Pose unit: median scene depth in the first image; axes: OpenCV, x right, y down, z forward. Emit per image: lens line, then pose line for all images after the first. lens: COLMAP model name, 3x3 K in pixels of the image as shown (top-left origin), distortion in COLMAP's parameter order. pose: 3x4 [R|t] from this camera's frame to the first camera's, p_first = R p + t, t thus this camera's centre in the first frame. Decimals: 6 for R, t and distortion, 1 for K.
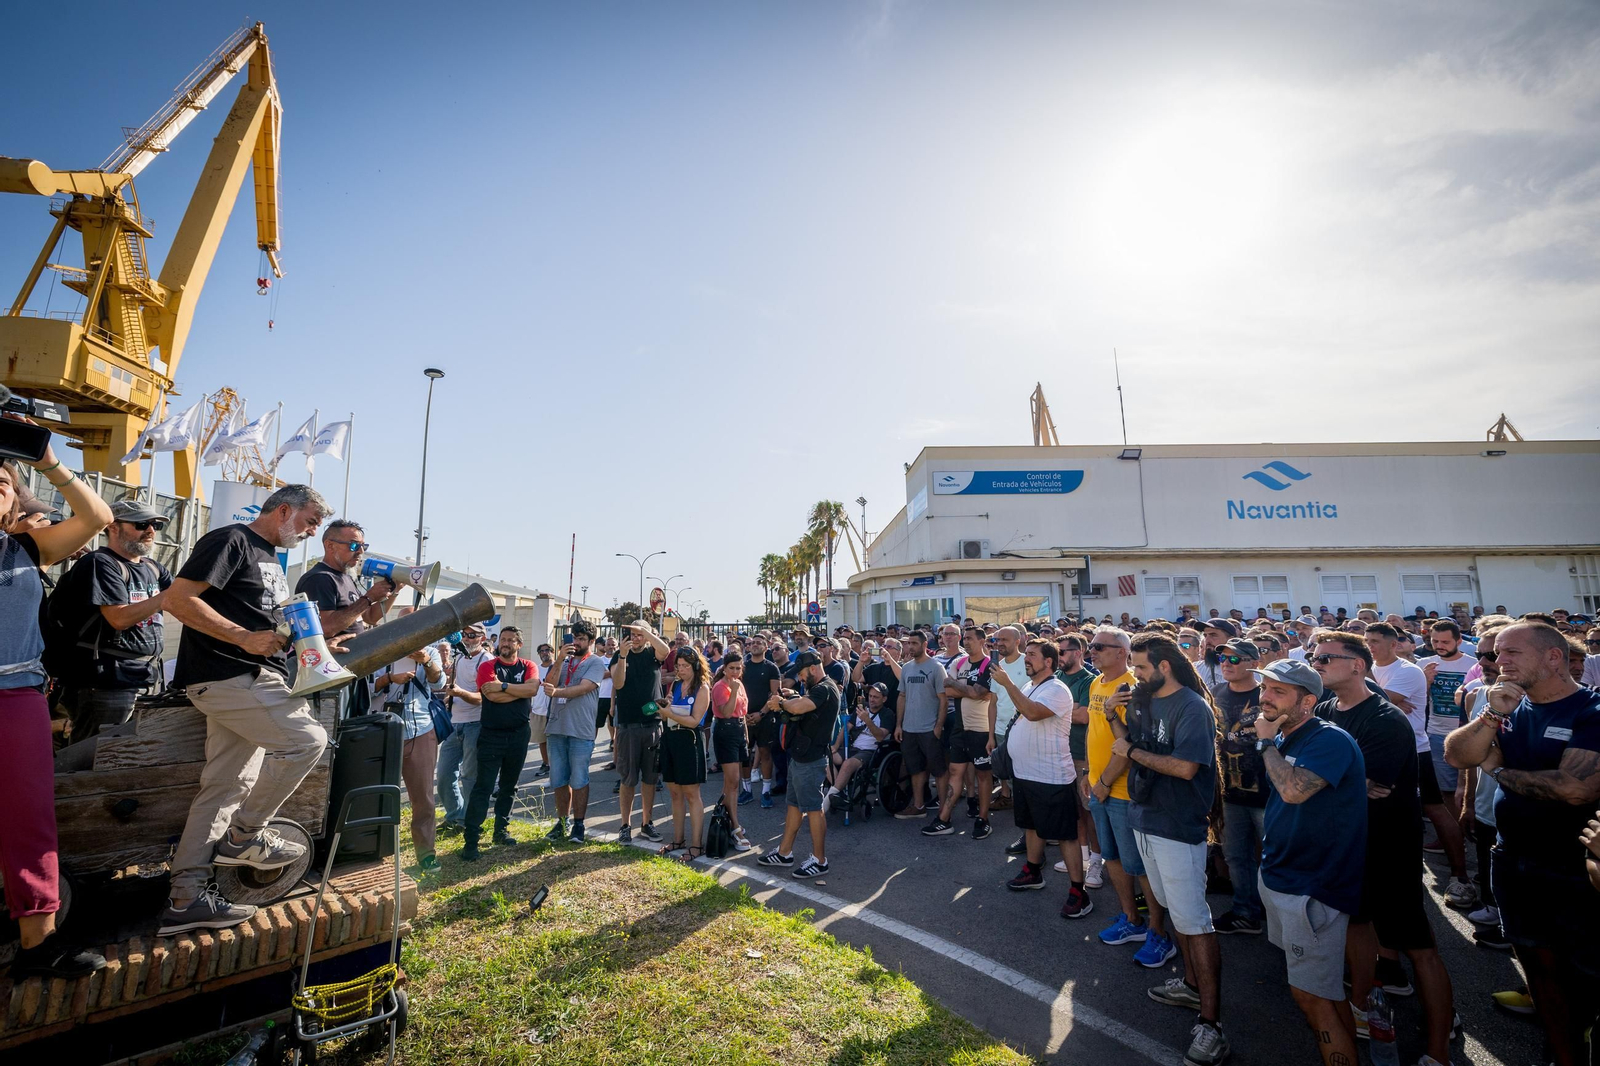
lens RADIAL K [[663.7, 0, 793.6], [0, 663.7, 523.3], [0, 0, 1]] dist [0.000746, 0.000307]
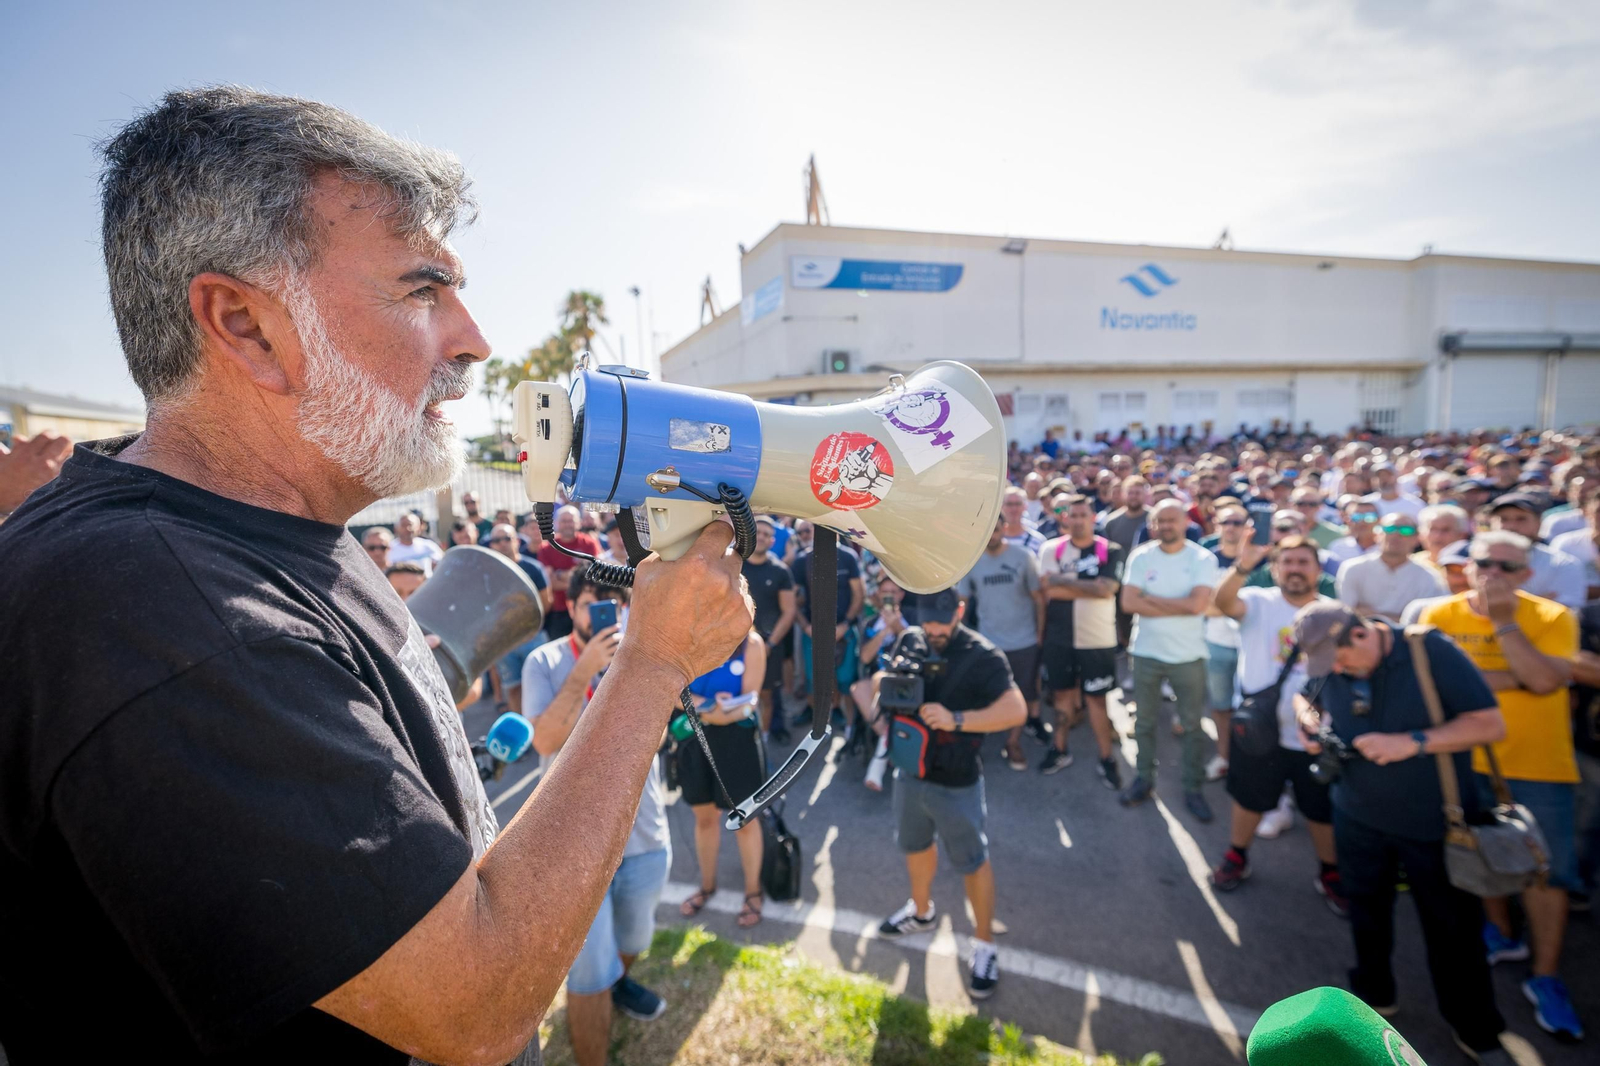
lens RADIAL K [[770.8, 0, 798.7], [0, 770.8, 521.1], [0, 0, 1]] dist [0.001462, 0.000390]
pose [[0.940743, -0.061662, 0.333467, -0.095454], [-0.024536, 0.968377, 0.248281, -0.003808], [-0.338231, -0.241751, 0.909481, 0.125077]]
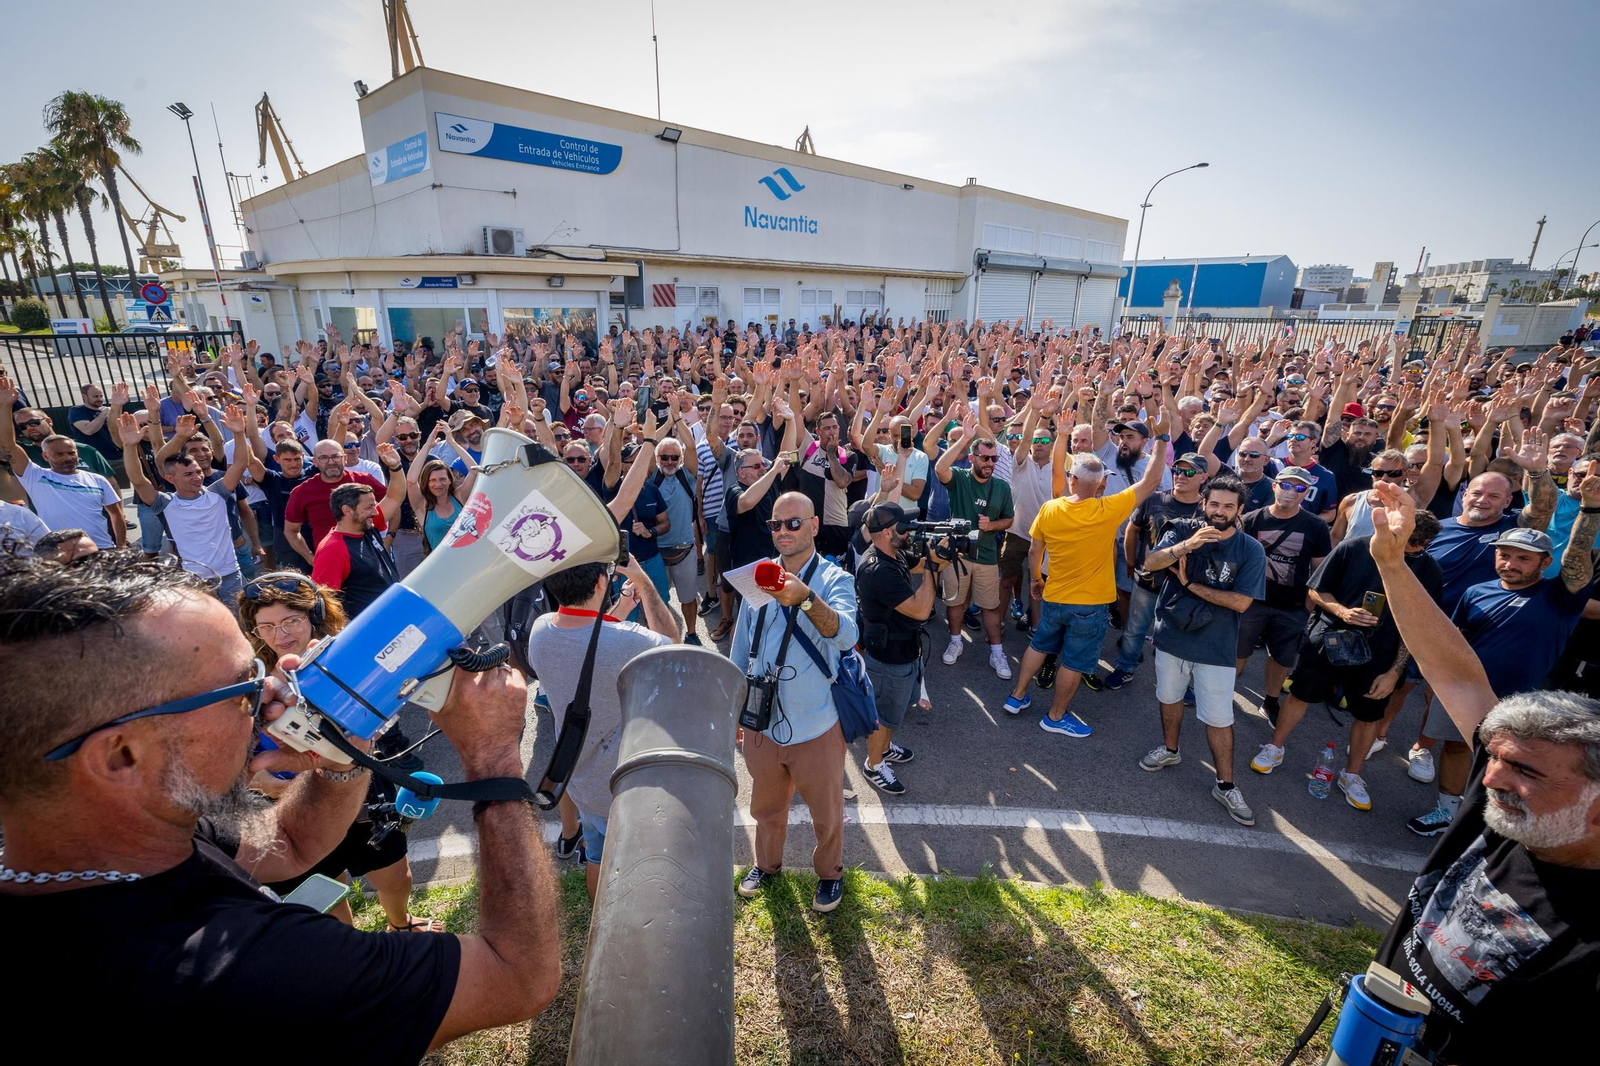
lens RADIAL K [[704.9, 0, 772.0], [0, 704.9, 531.0], [0, 0, 1]] dist [-0.001697, 0.000931]
pose [[0.693381, -0.209869, 0.689331, -0.138160], [-0.122252, 0.908514, 0.399571, -0.018718], [-0.710125, -0.361327, 0.604290, 0.170250]]
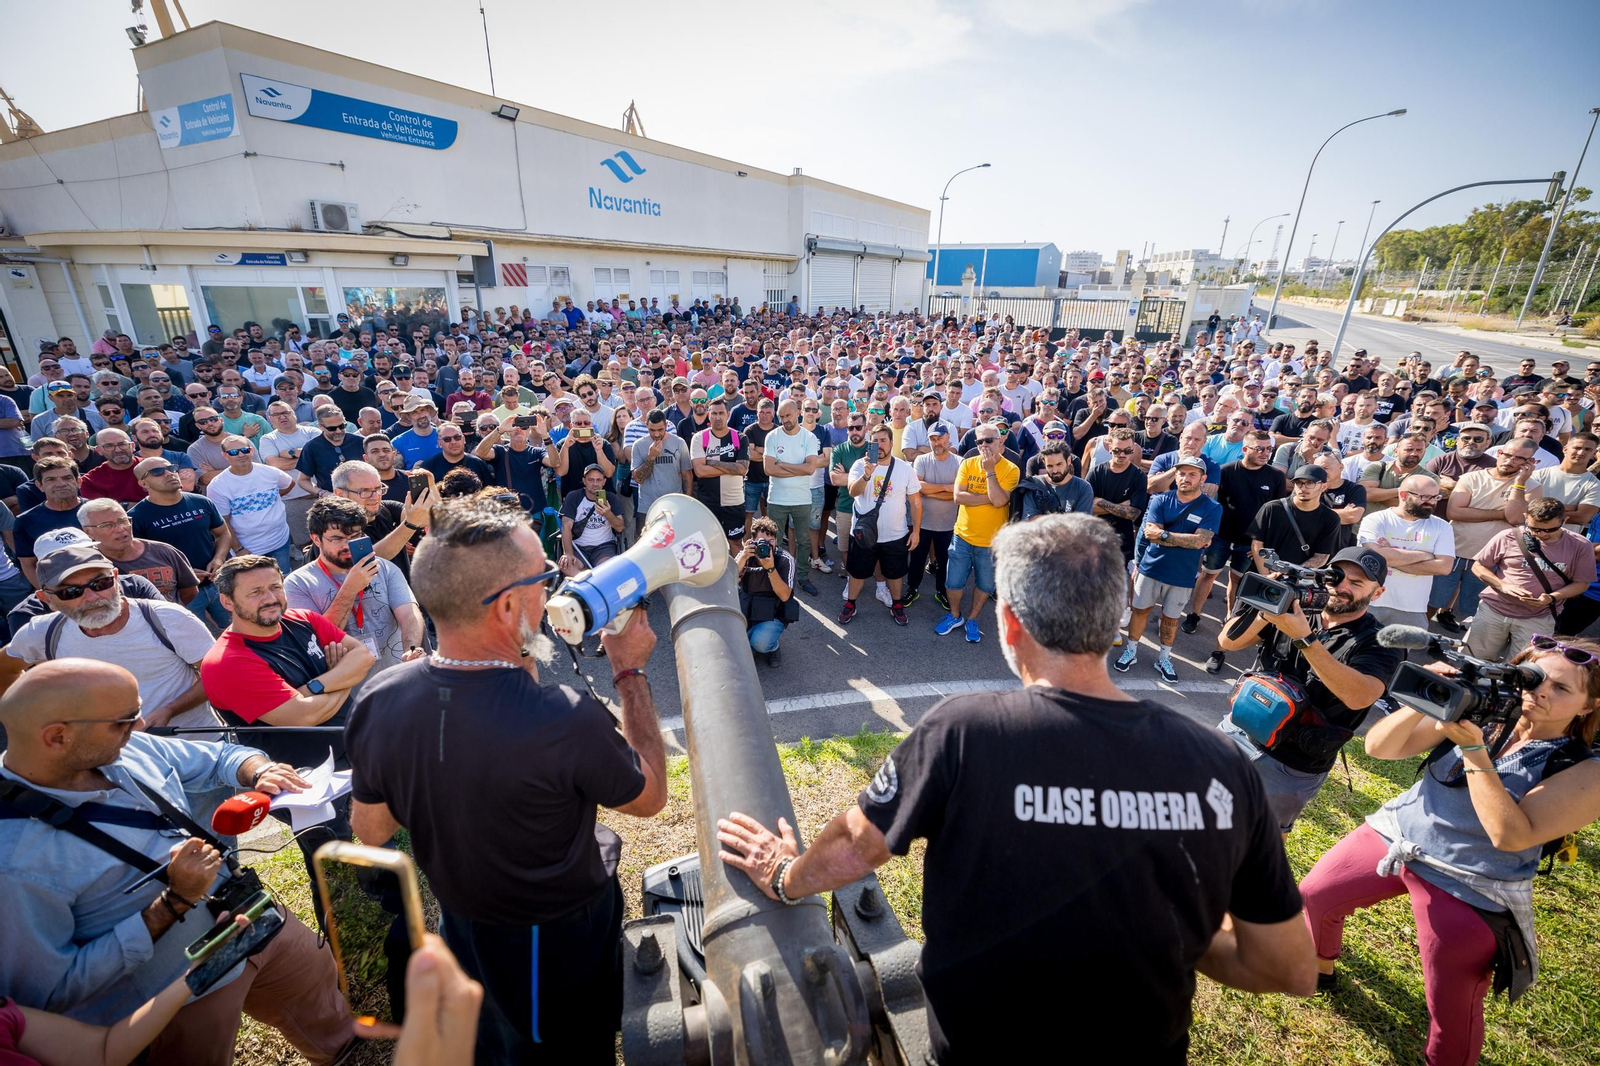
lens RADIAL K [[663.7, 0, 793.1], [0, 663.7, 528.4], [0, 0, 1]] dist [0.000746, 0.000307]
pose [[0.491764, -0.288976, 0.821378, -0.176449], [-0.154328, 0.899461, 0.408844, -0.027936], [-0.856943, -0.327816, 0.397725, 0.161133]]
